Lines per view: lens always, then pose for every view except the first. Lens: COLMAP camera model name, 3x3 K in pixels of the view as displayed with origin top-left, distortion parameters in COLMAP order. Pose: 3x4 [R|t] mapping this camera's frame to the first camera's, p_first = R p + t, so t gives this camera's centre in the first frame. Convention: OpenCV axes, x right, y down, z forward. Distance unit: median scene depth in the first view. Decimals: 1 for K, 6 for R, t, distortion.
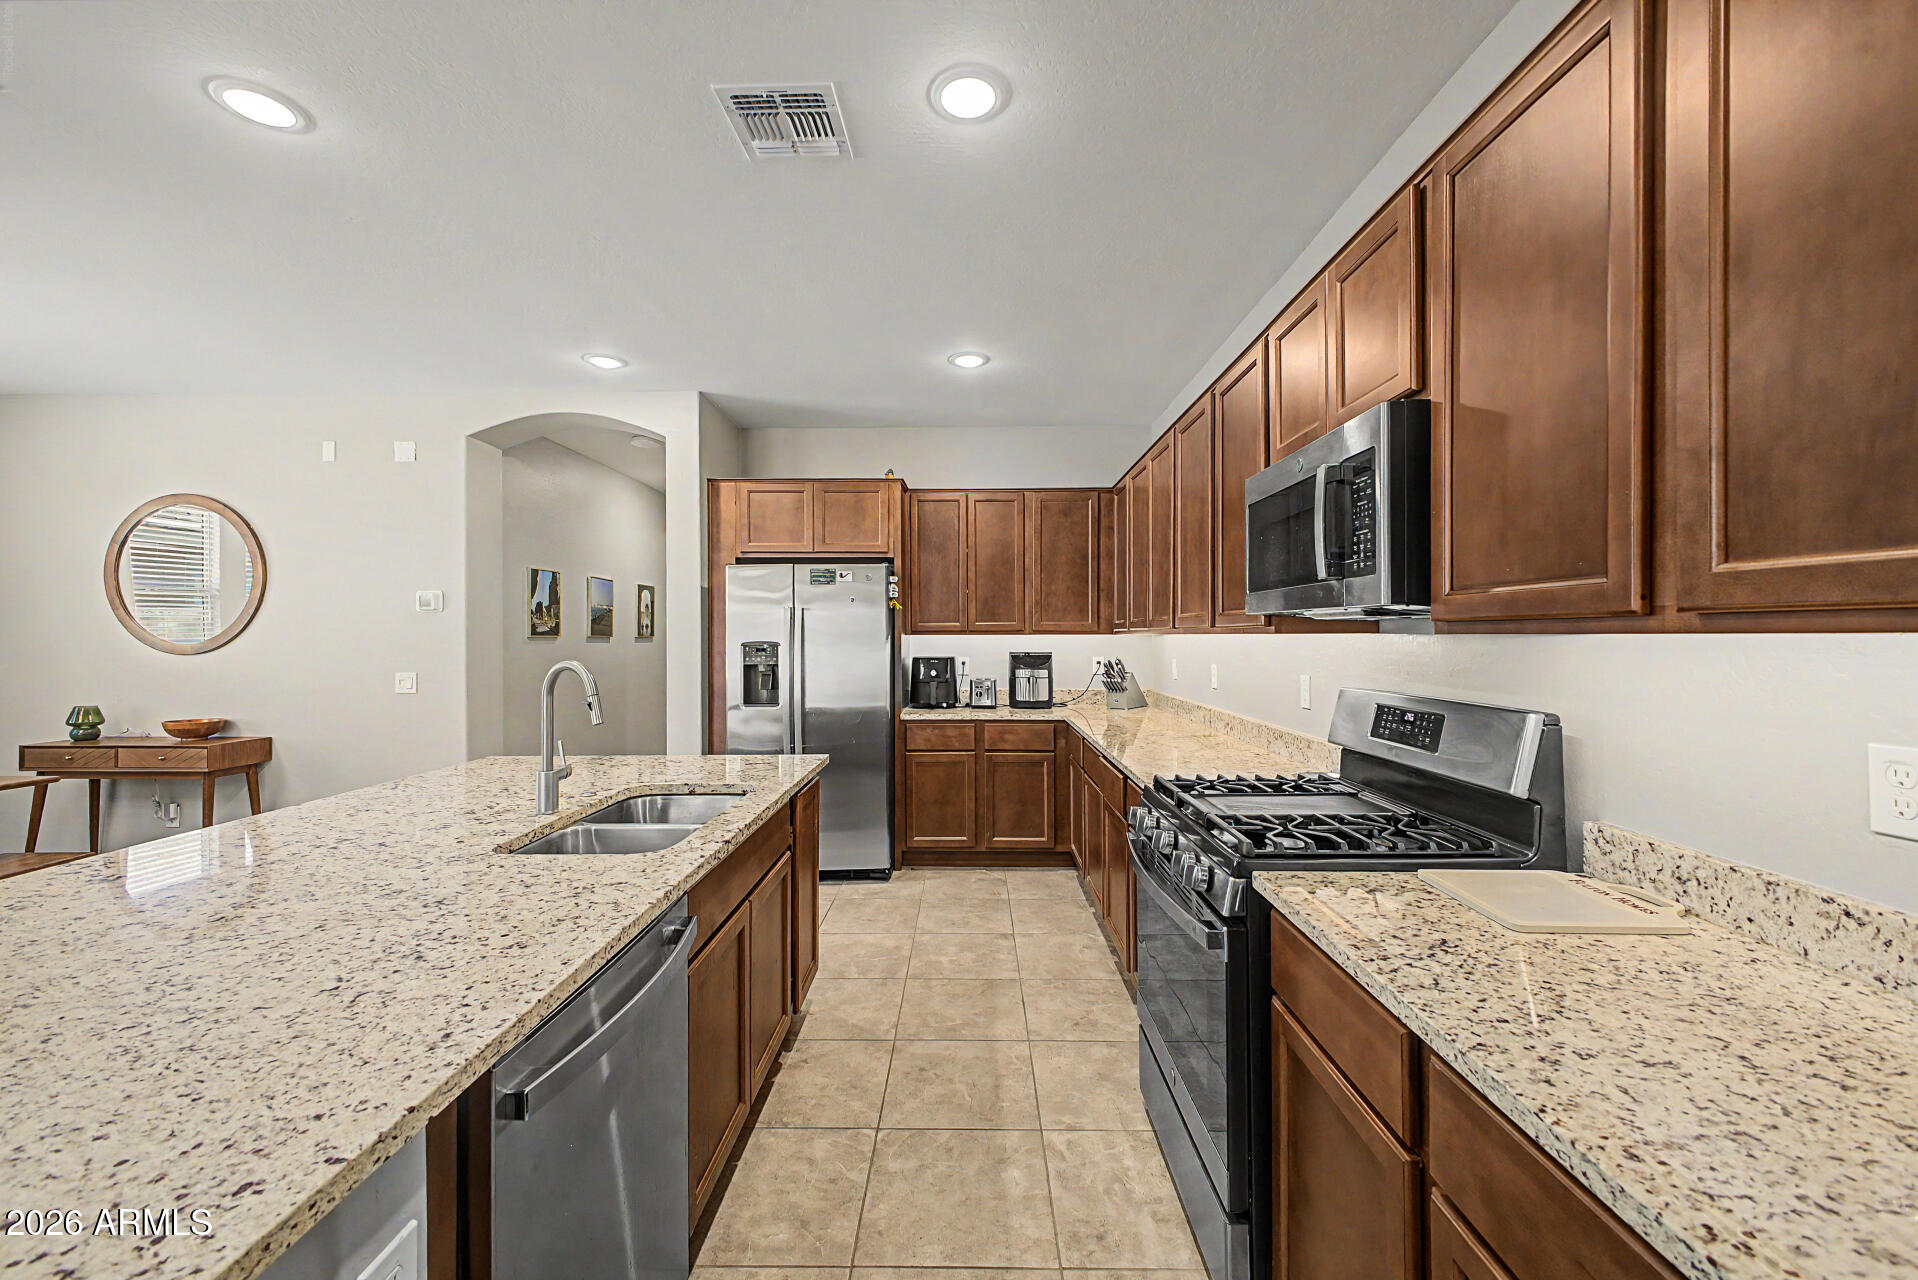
lens RADIAL K [[756.6, 0, 951.4], [0, 756.6, 633.2], [0, 0, 1]] dist [0.013339, -0.003422]
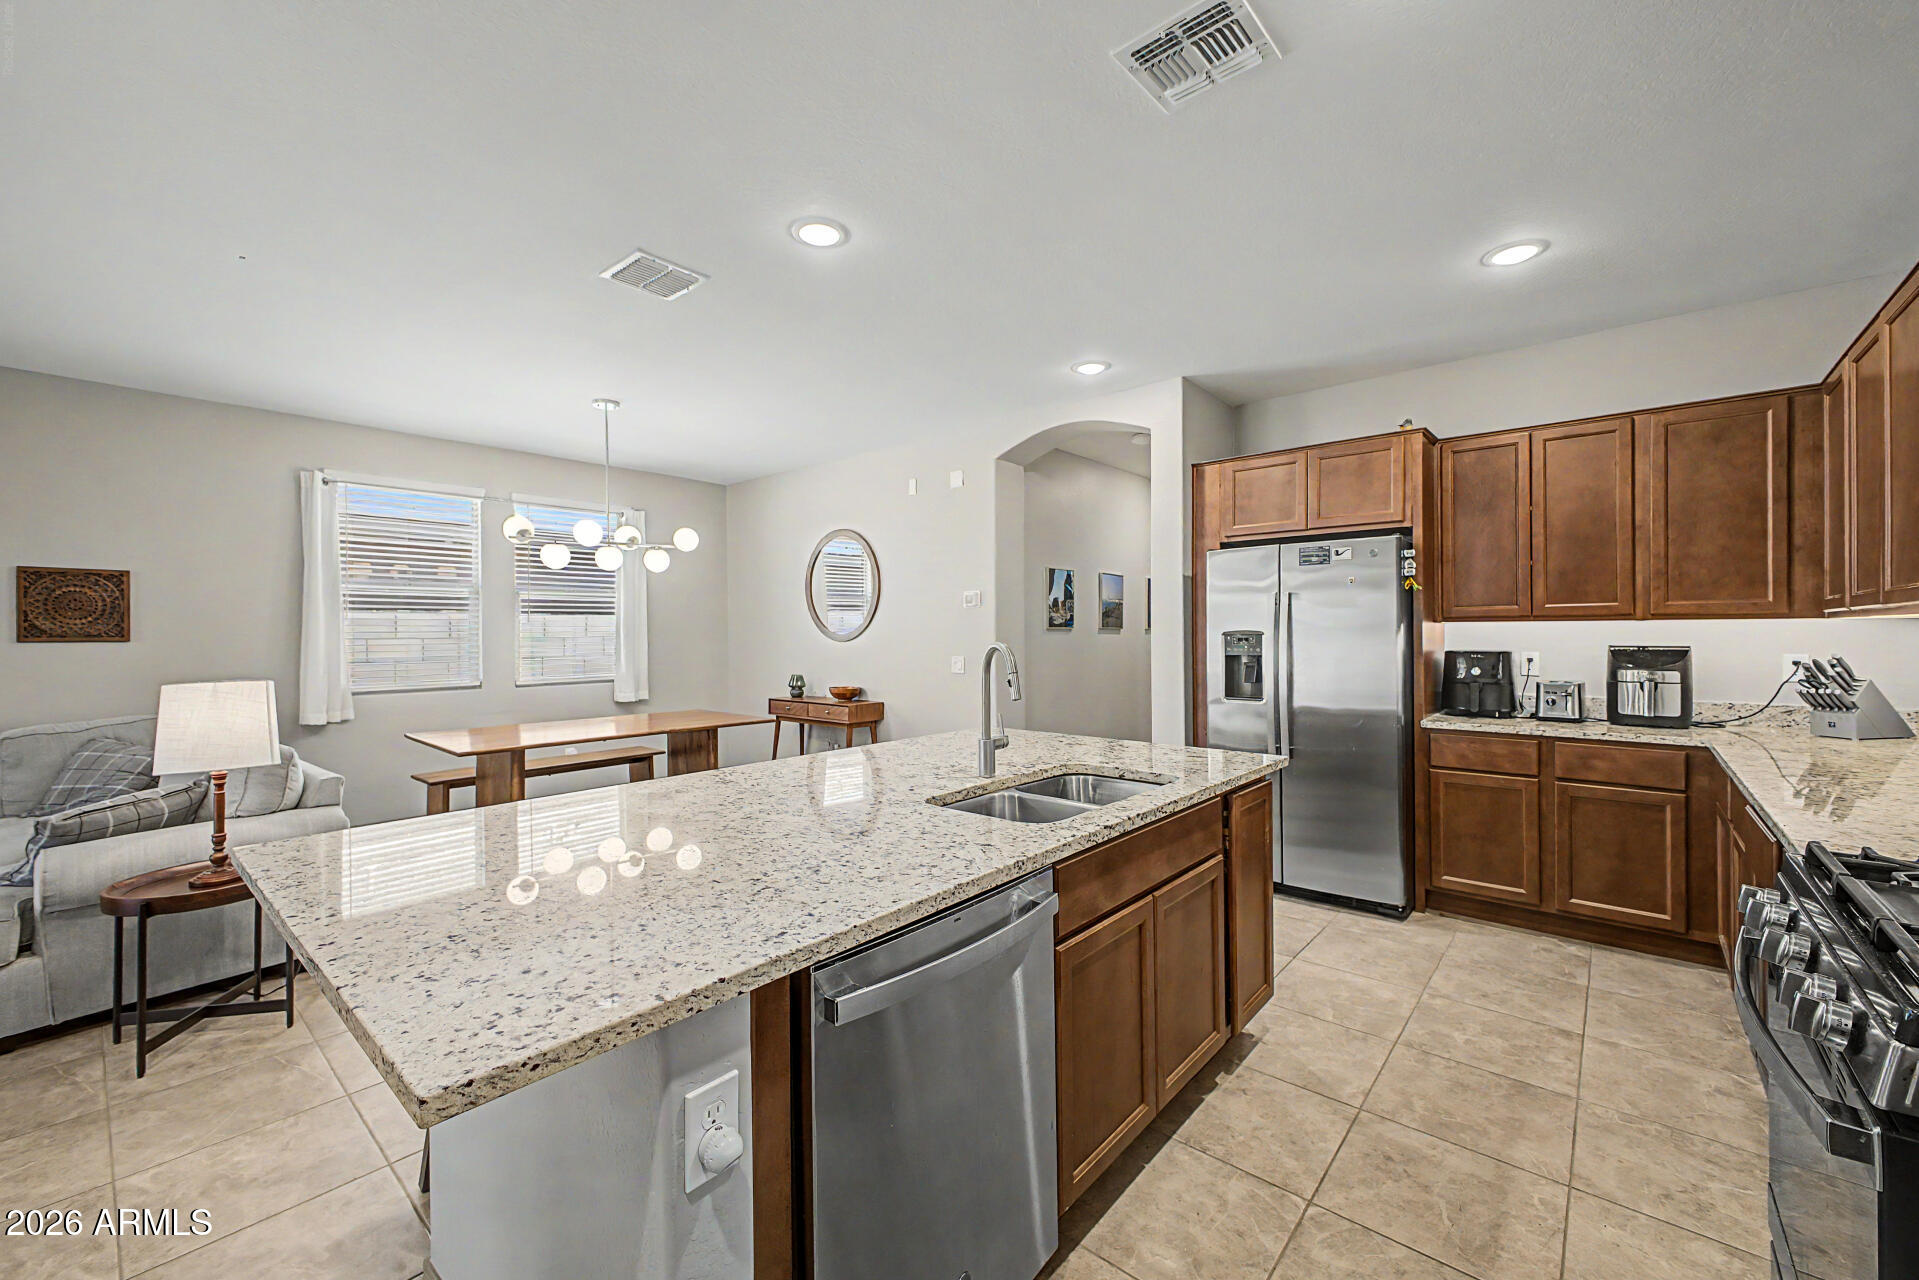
lens RADIAL K [[757.0, 0, 962.4], [0, 757.0, 634.9], [0, 0, 1]] dist [0.013339, -0.003422]
pose [[0.766977, -0.000178, -0.641675, 0.082558], [0.004285, 0.999979, 0.004844, 0.010567], [0.641660, -0.006464, 0.766962, 0.061296]]
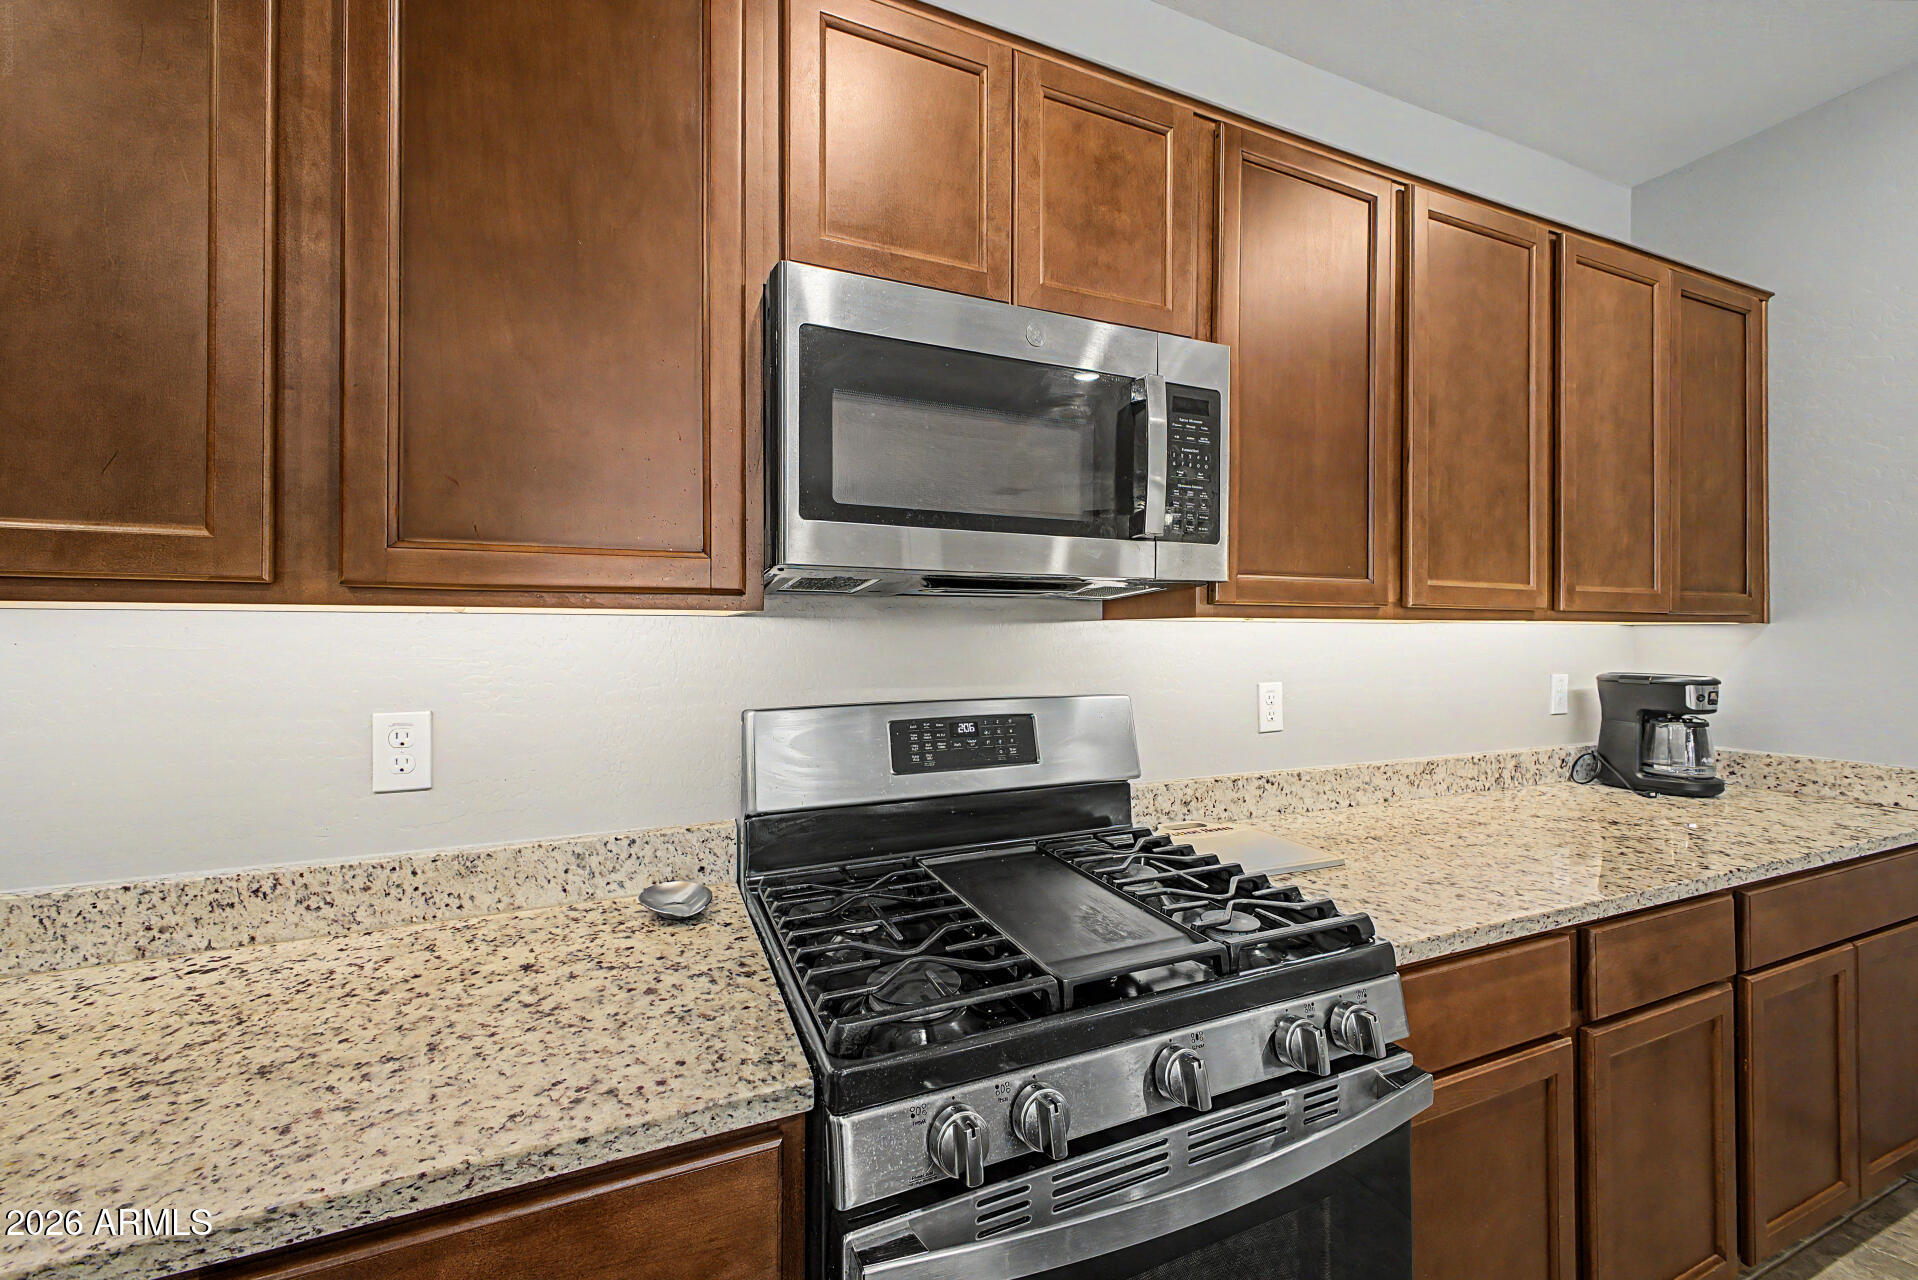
lens RADIAL K [[756.6, 0, 967.9], [0, 756.6, 631.9], [0, 0, 1]] dist [0.013339, -0.003422]
pose [[-0.402643, 0.005659, 0.915340, -0.035710], [-0.001626, 0.999975, -0.006897, 0.009240], [-0.915356, -0.004266, -0.402624, 0.578275]]
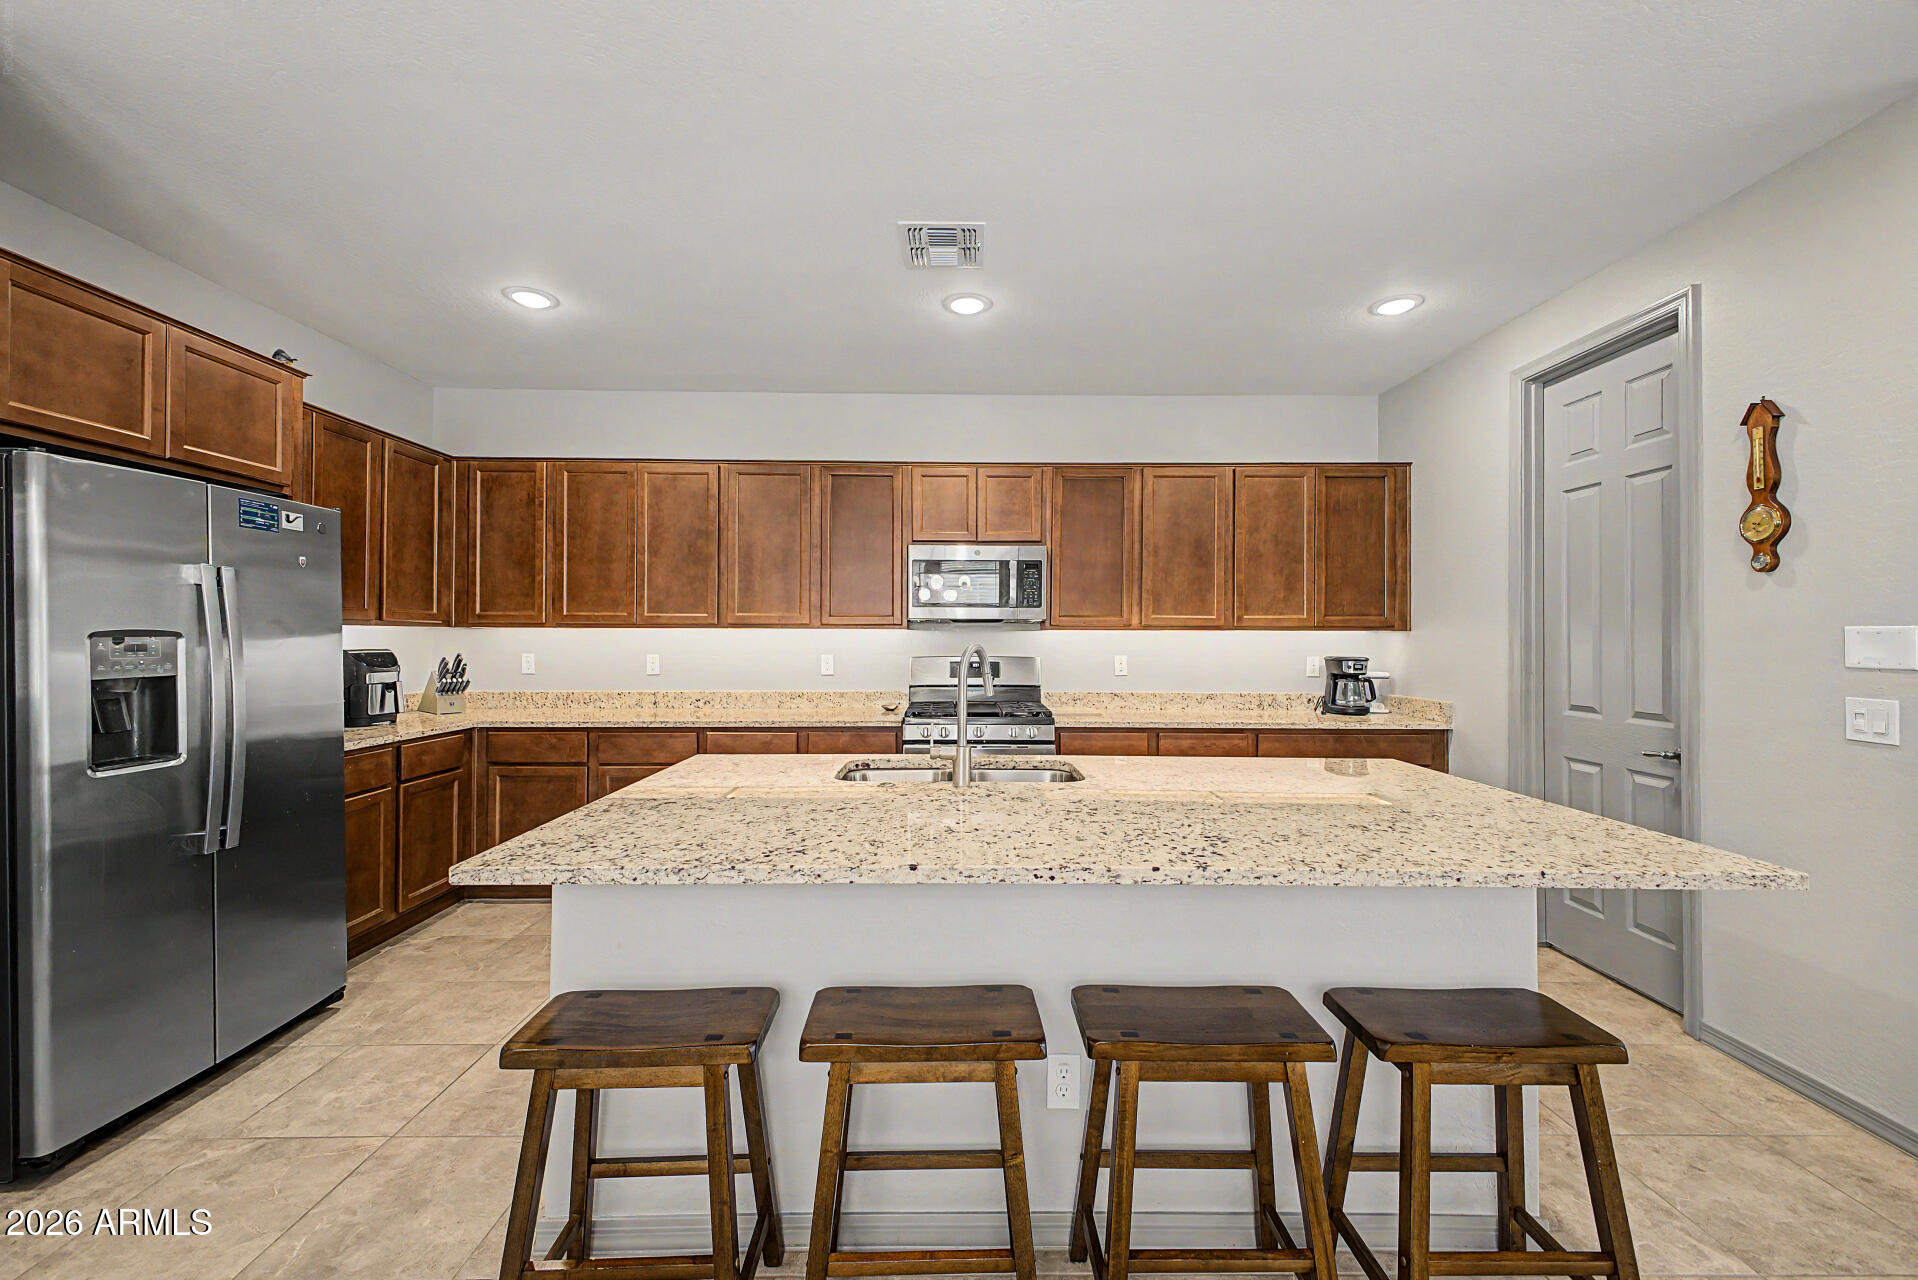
lens RADIAL K [[756.6, 0, 970.1], [0, 756.6, 633.8], [0, 0, 1]] dist [0.013339, -0.003422]
pose [[-0.030641, 0.009901, 0.999481, -0.752563], [-0.005936, 0.999932, -0.010088, 0.015981], [-0.999513, -0.006242, -0.030580, 0.489213]]
